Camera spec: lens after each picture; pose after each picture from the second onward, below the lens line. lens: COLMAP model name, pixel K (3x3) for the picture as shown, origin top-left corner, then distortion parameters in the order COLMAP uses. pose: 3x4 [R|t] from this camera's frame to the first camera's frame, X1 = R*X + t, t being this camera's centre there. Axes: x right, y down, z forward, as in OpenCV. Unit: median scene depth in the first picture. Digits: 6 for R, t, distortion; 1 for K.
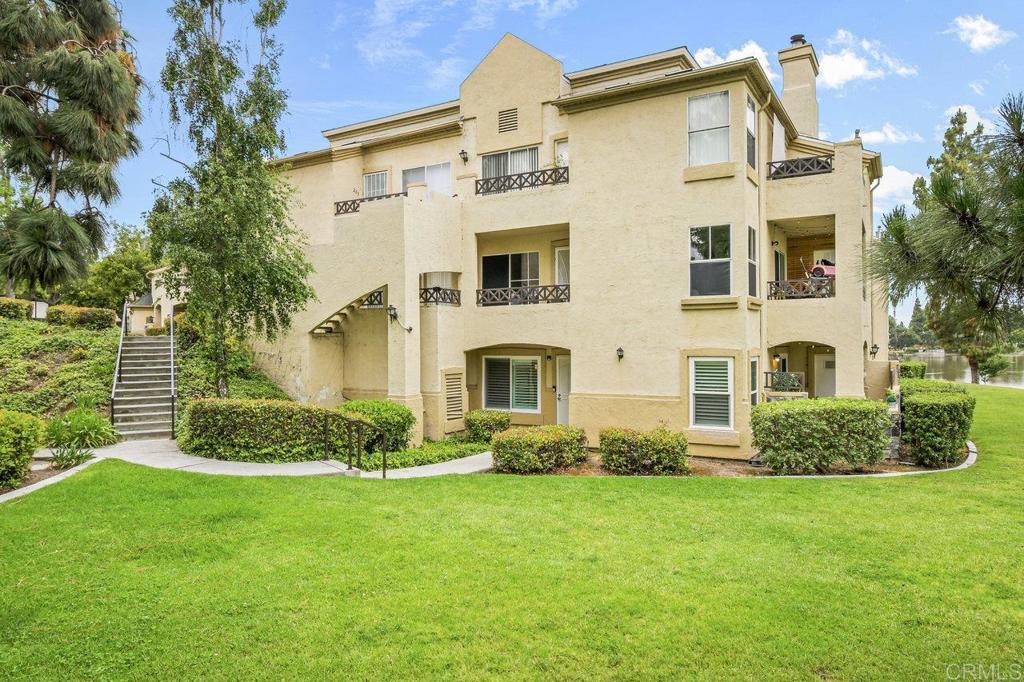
lens RADIAL K [[682.3, 0, 510.2], [0, 682.3, 334.6], [0, 0, 1]] dist [0.001199, -0.006262]
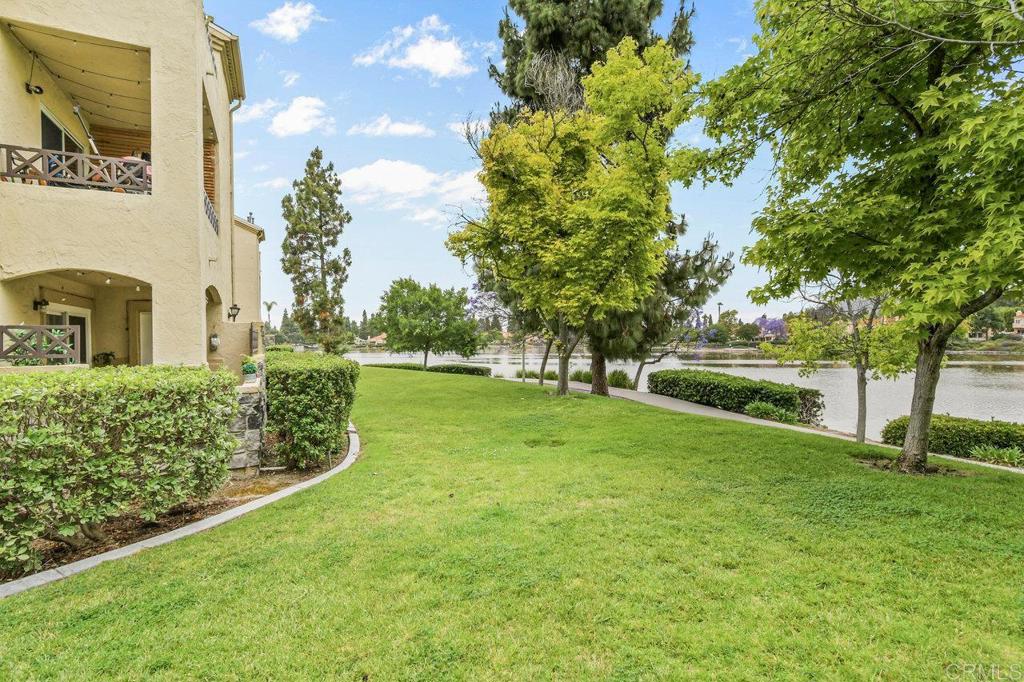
lens RADIAL K [[506.1, 0, 505.2], [0, 506.1, 345.6], [0, 0, 1]] dist [-0.003904, -0.001449]
pose [[0.583596, -0.009338, 0.811990, 0.308596], [-0.001291, 0.999922, 0.012427, 0.064662], [-0.812043, -0.008301, 0.583538, 0.519811]]
